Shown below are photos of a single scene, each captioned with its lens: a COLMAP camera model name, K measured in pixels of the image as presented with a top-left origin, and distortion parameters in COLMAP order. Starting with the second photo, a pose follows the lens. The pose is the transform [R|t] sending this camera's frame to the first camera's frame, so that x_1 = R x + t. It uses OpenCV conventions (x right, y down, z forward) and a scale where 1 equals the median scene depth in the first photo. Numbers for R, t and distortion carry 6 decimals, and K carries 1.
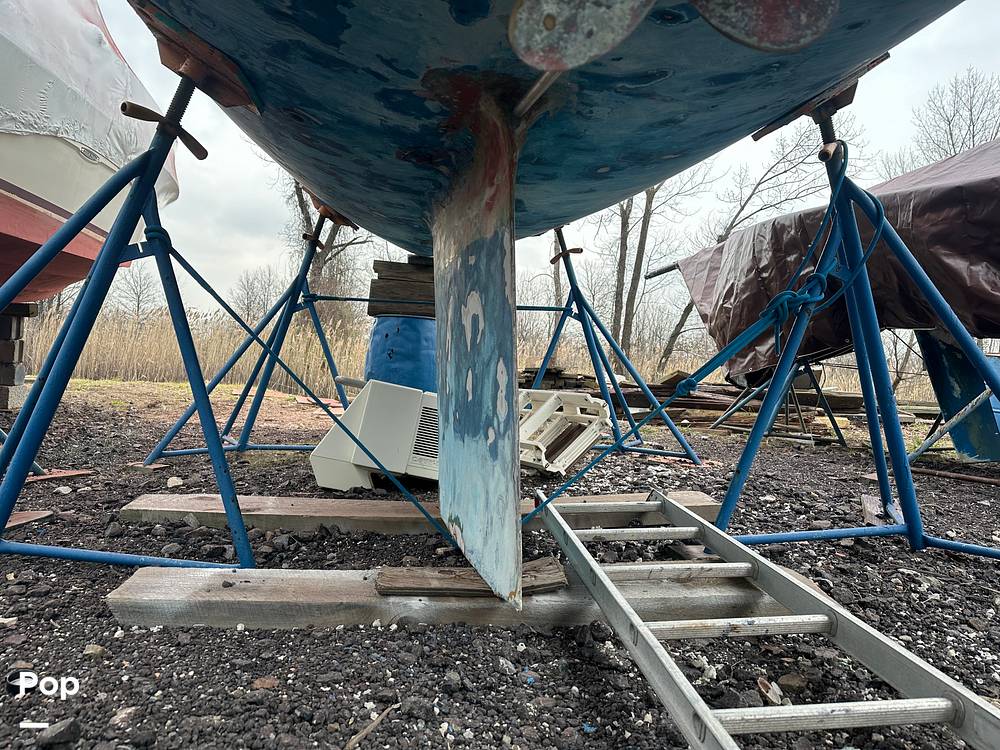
lens RADIAL K [[679.1, 0, 481.5], [0, 679.1, 373.9], [0, 0, 1]] dist [0.104600, -0.125743]
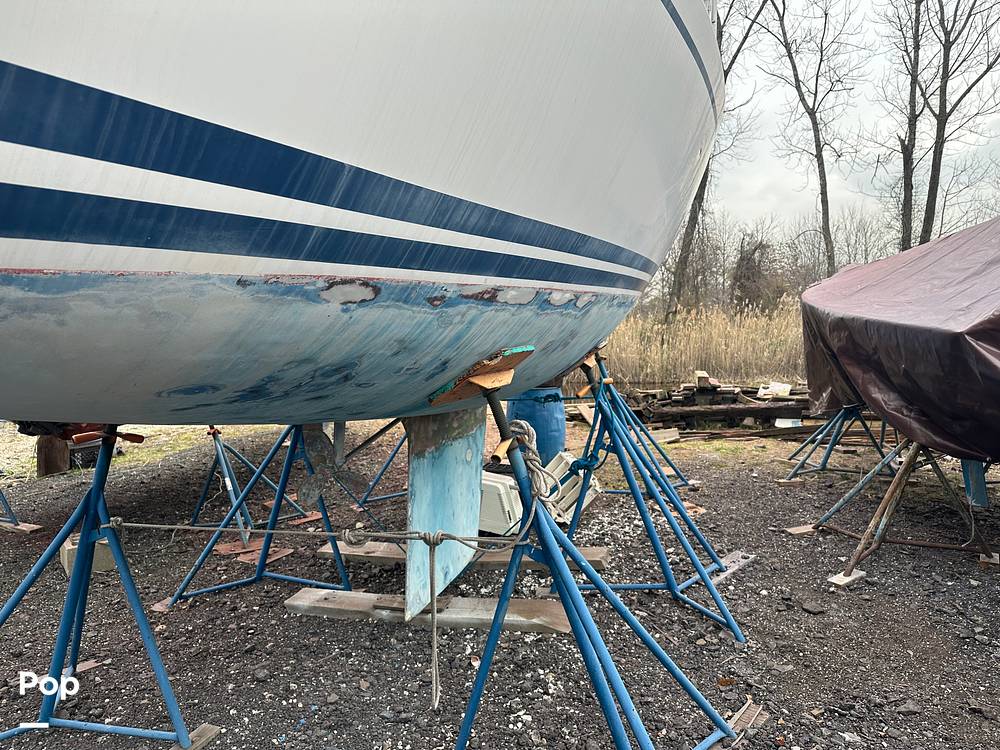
lens RADIAL K [[679.1, 0, 481.5], [0, 679.1, 373.9], [0, 0, 1]] dist [0.104600, -0.125743]
pose [[0.901791, -0.062207, -0.427671, 0.967589], [0.090326, 0.994861, 0.045754, -0.439867], [0.422627, -0.079890, 0.902776, -0.742118]]
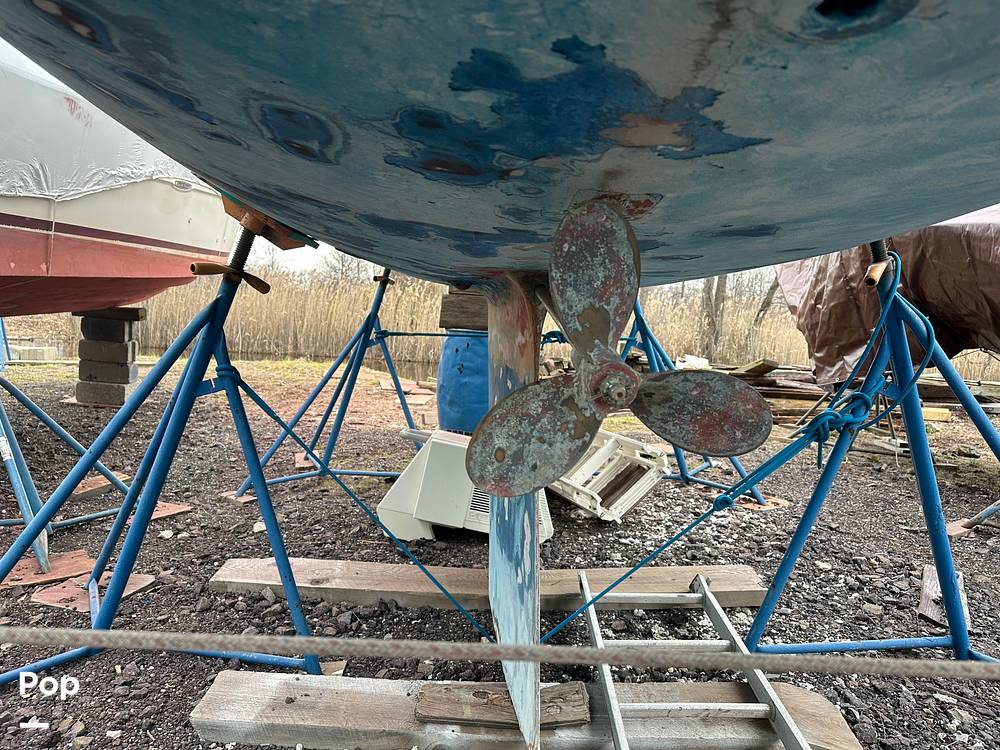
lens RADIAL K [[679.1, 0, 481.5], [0, 679.1, 373.9], [0, 0, 1]] dist [0.104600, -0.125743]
pose [[0.991522, 0.004915, -0.129846, 0.072504], [0.006185, 0.996367, 0.084942, -0.249522], [0.129792, -0.085025, 0.987889, -0.039835]]
